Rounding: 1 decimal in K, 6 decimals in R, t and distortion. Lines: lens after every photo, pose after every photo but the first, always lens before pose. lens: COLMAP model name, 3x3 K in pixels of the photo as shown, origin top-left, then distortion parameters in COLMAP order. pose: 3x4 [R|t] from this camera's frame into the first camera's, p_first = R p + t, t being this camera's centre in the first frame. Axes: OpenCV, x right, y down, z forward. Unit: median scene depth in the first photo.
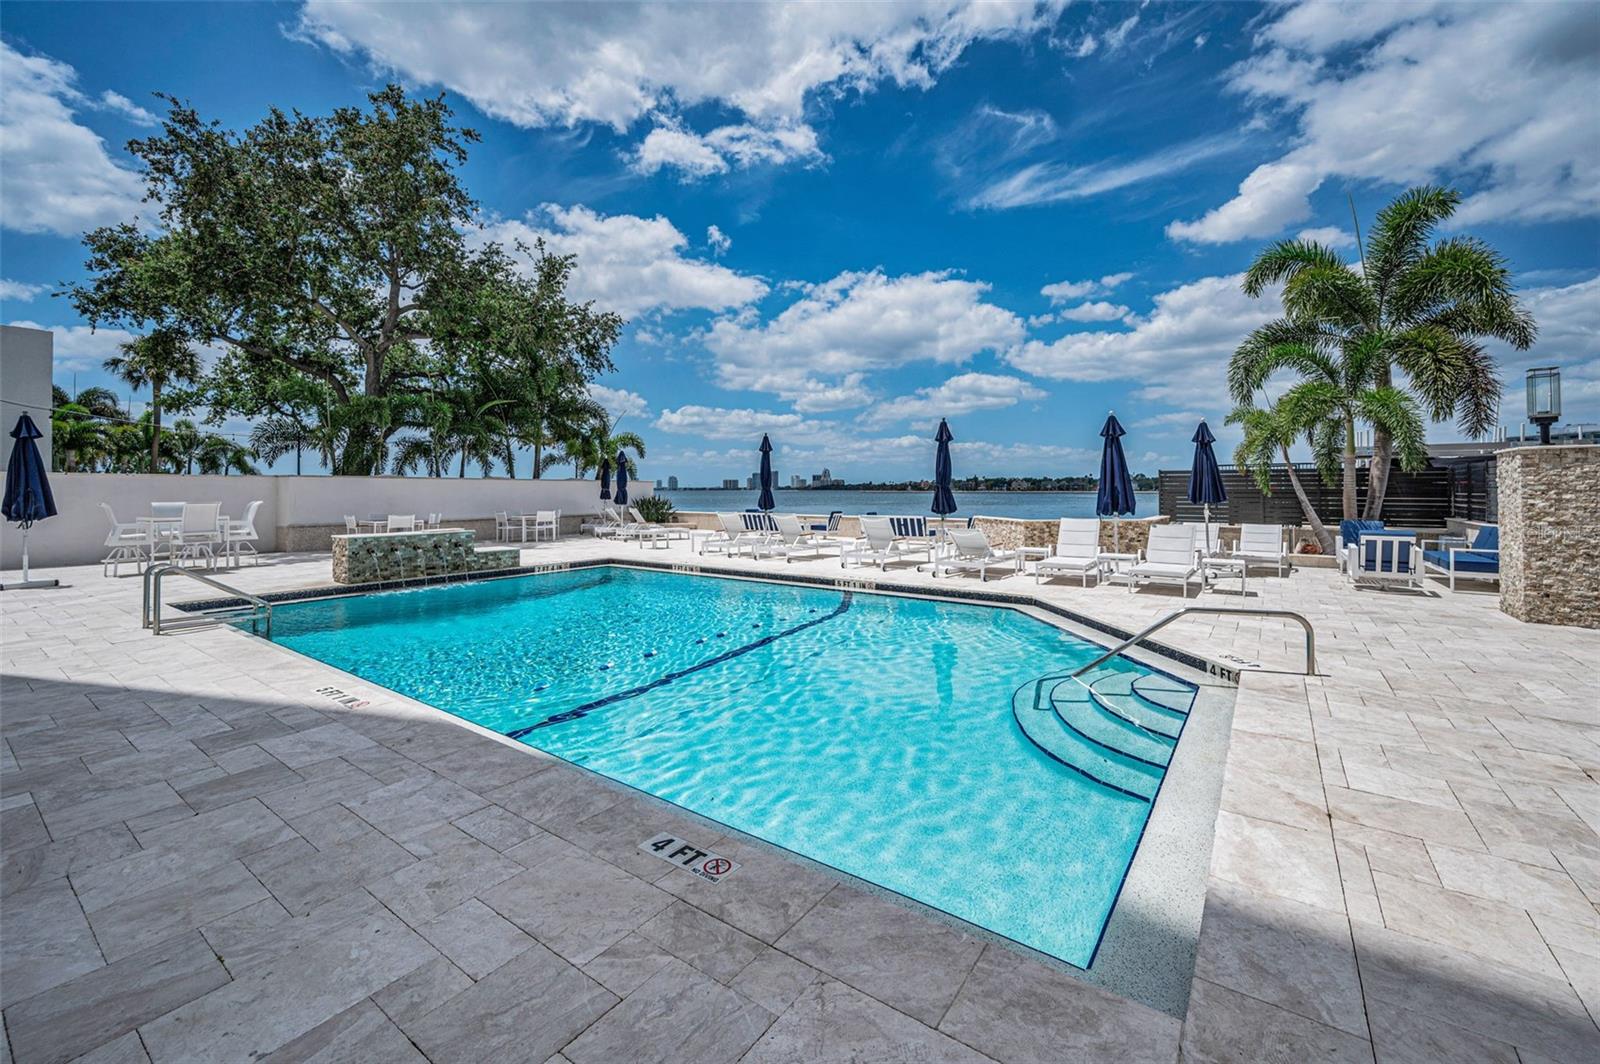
lens RADIAL K [[660.3, 0, 819.3], [0, 660.3, 468.2], [0, 0, 1]] dist [-0.001454, 0.000239]
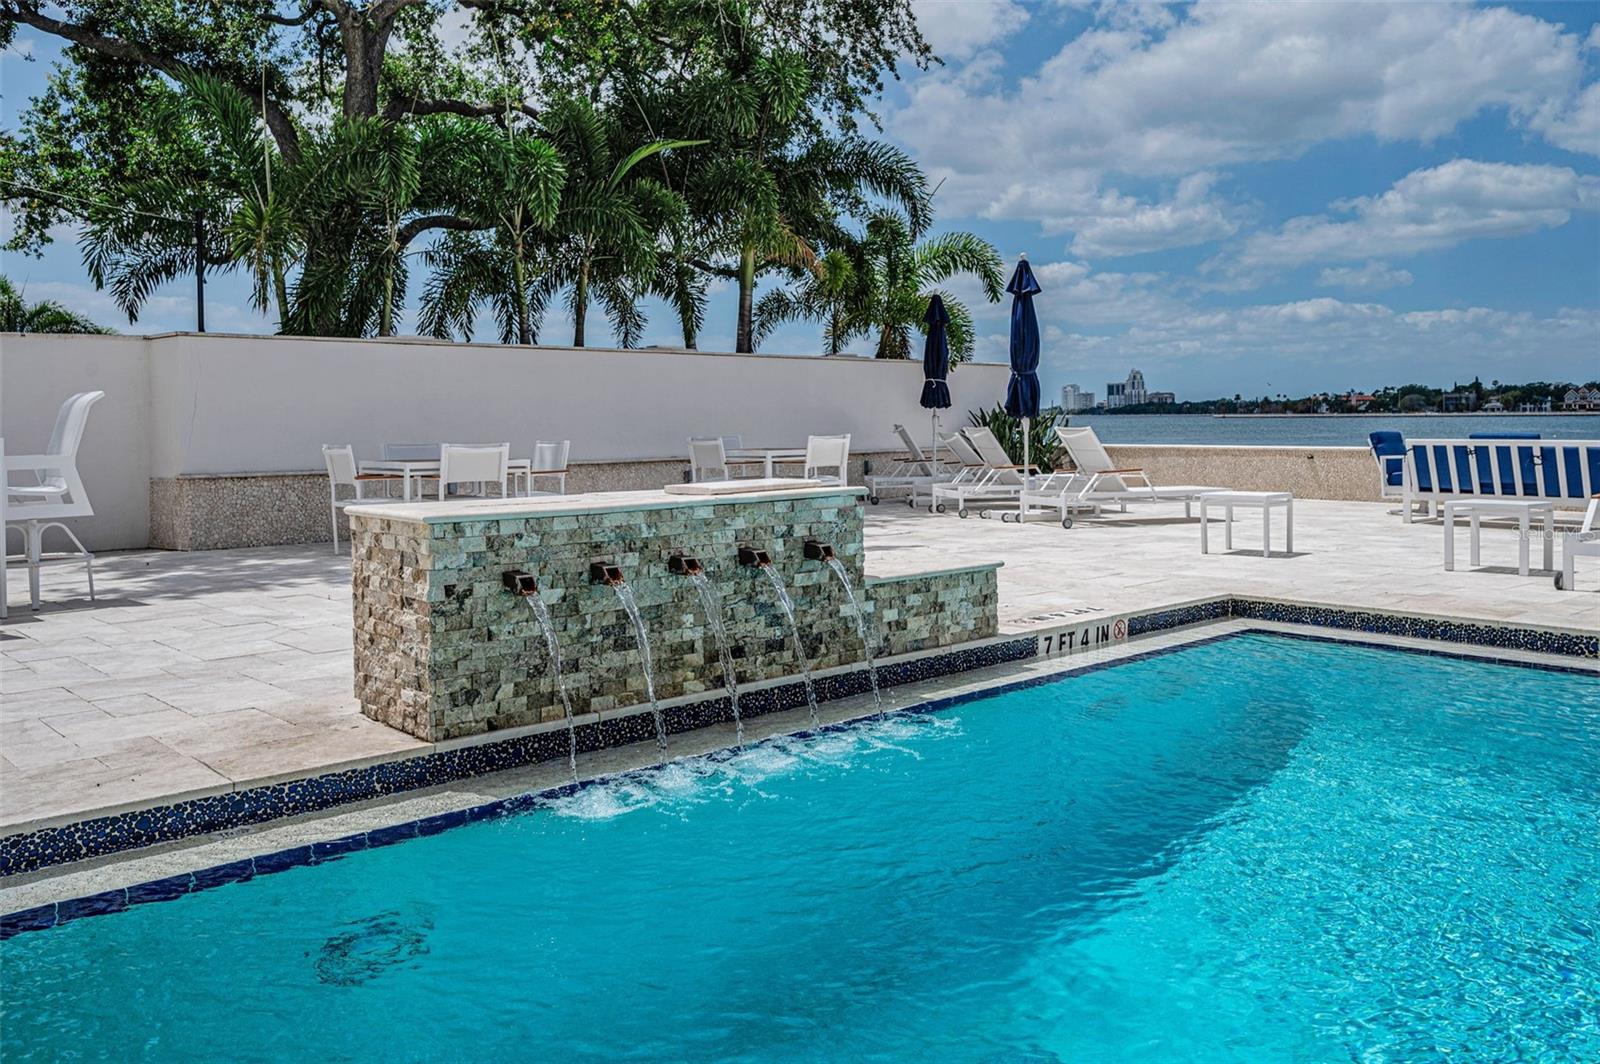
lens RADIAL K [[1283.1, 0, 848.5], [0, 1283.1, 419.7], [0, 0, 1]] dist [-0.030887, 0.001884]
pose [[0.980865, -0.009148, -0.194472, -0.213669], [0.015948, 0.999314, 0.033433, 0.026749], [0.194033, -0.035894, 0.980338, 0.268631]]
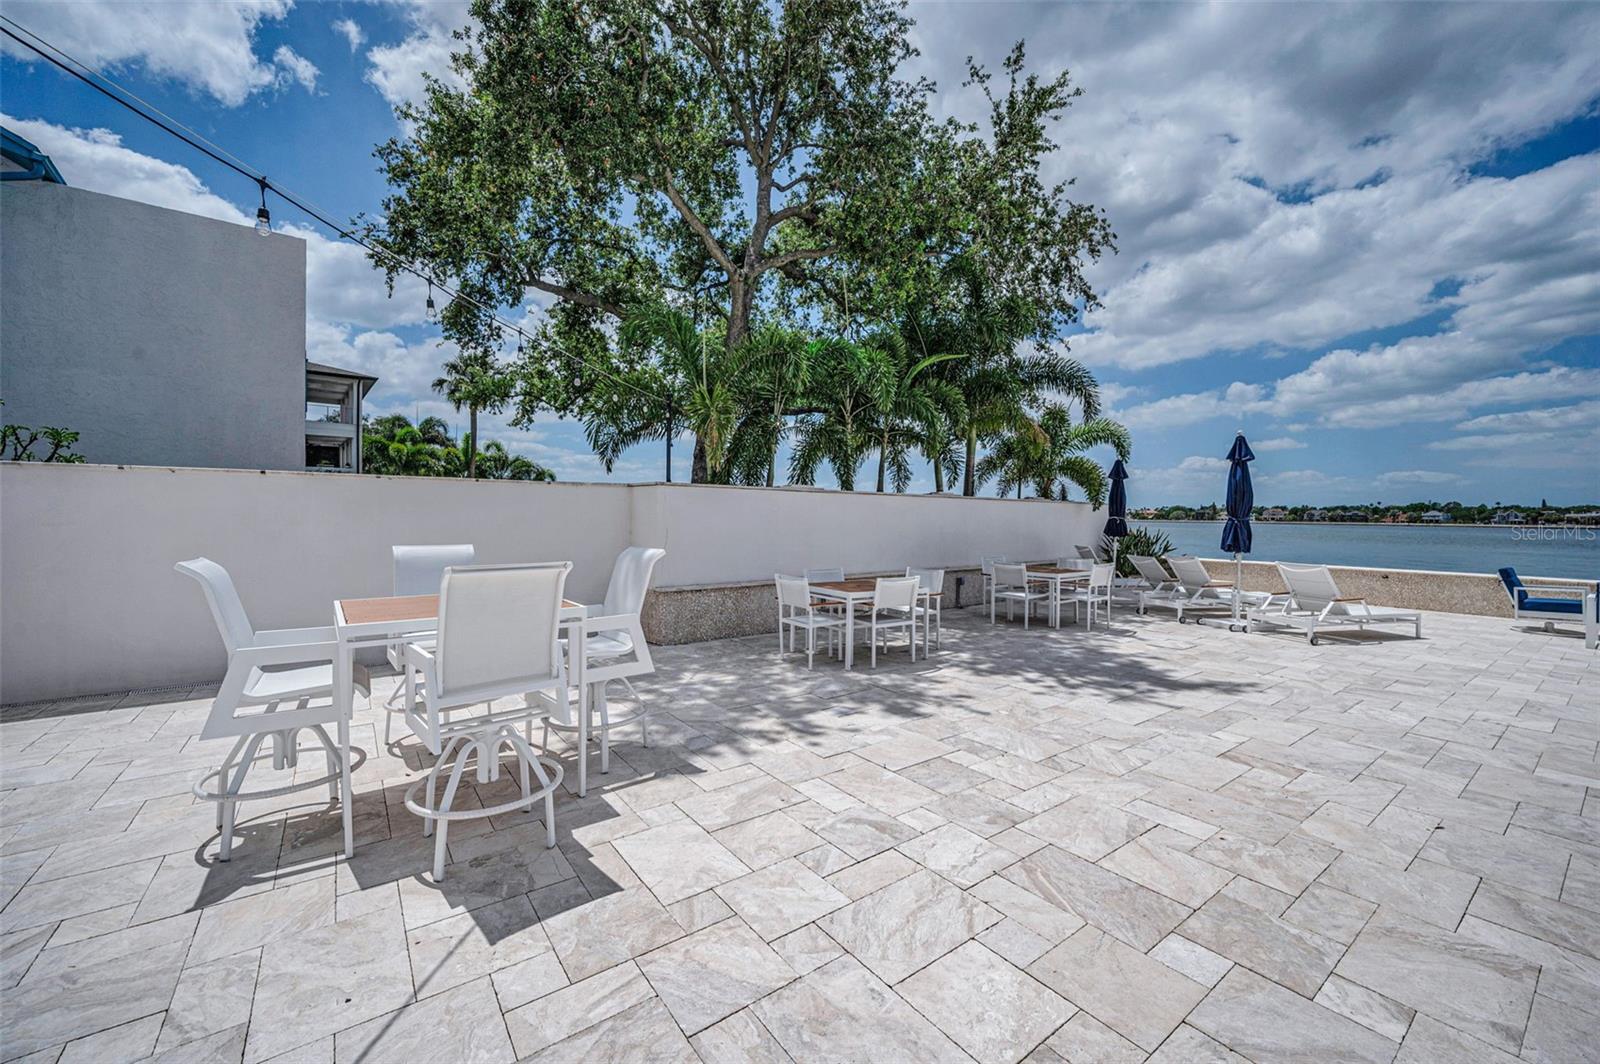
lens RADIAL K [[627.1, 0, 803.1], [0, 627.1, 505.1], [0, 0, 1]] dist [-0.010502, 0.000004]
pose [[0.950482, 0.006198, -0.310719, -0.373879], [-0.001678, 0.999889, 0.014813, 0.013243], [0.310776, -0.013558, 0.950386, 0.400952]]
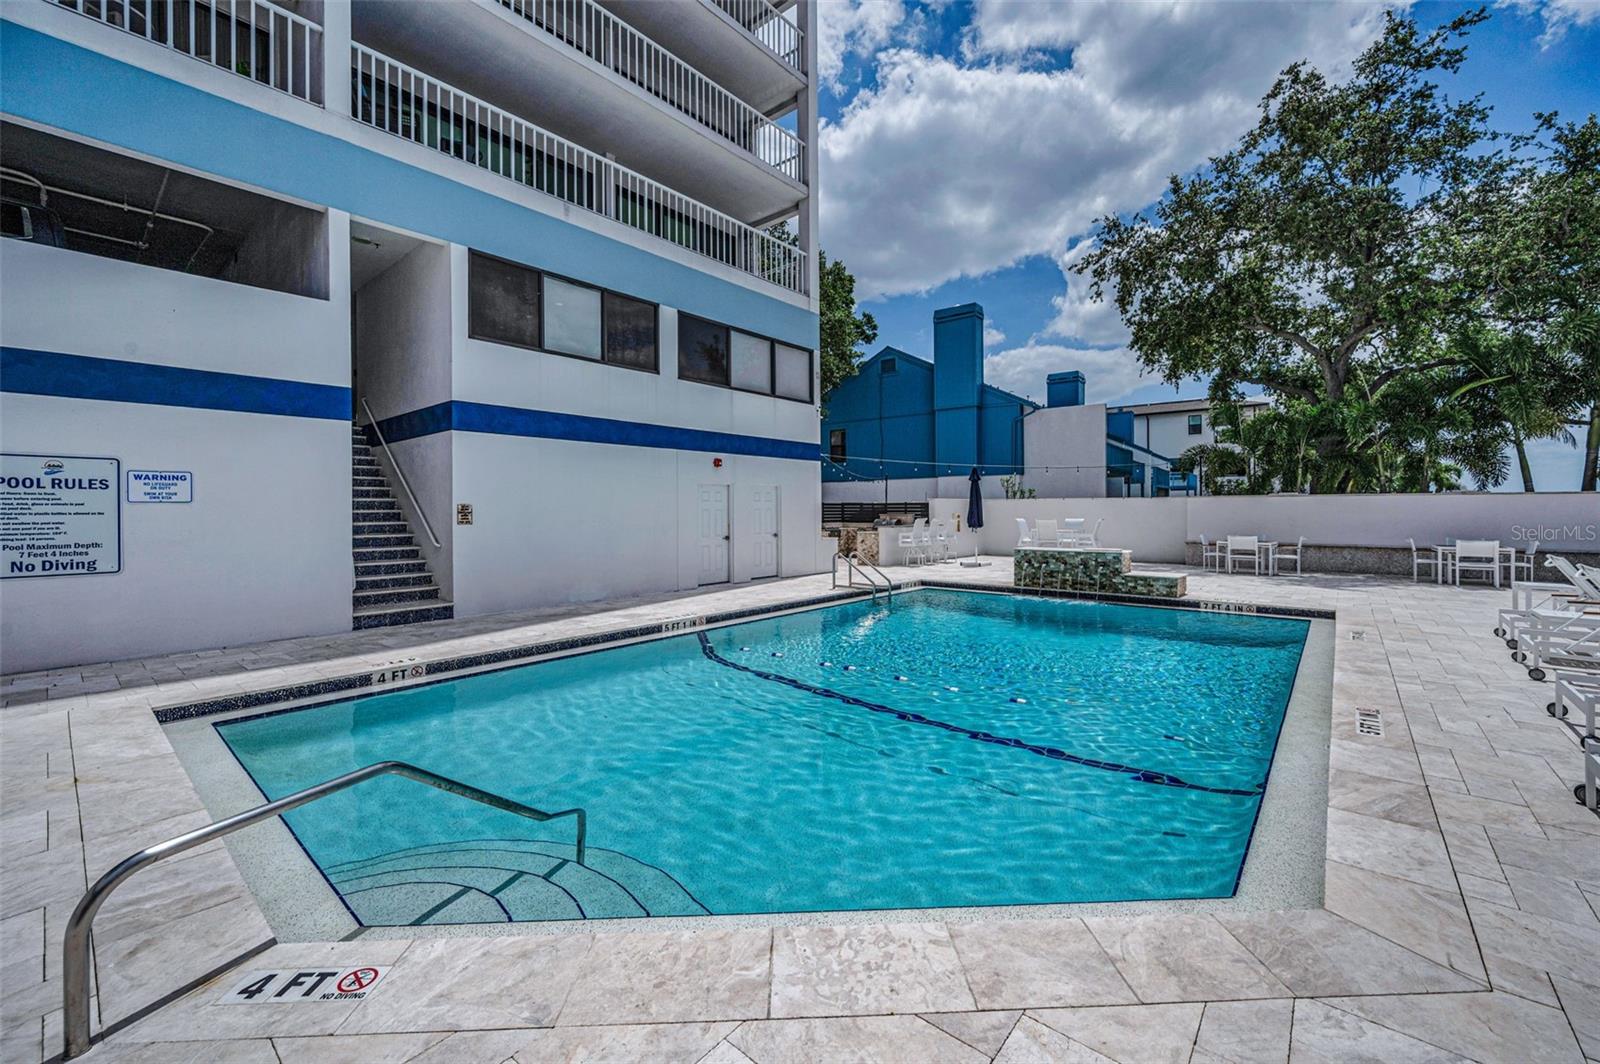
lens RADIAL K [[639.9, 0, 811.2], [0, 639.9, 510.0], [0, 0, 1]] dist [0.000757, 0.000081]
pose [[-0.088815, 0.000192, -0.996048, 0.226240], [0.035334, 0.999371, -0.002958, 0.008985], [0.995421, -0.035457, -0.088766, 0.306225]]
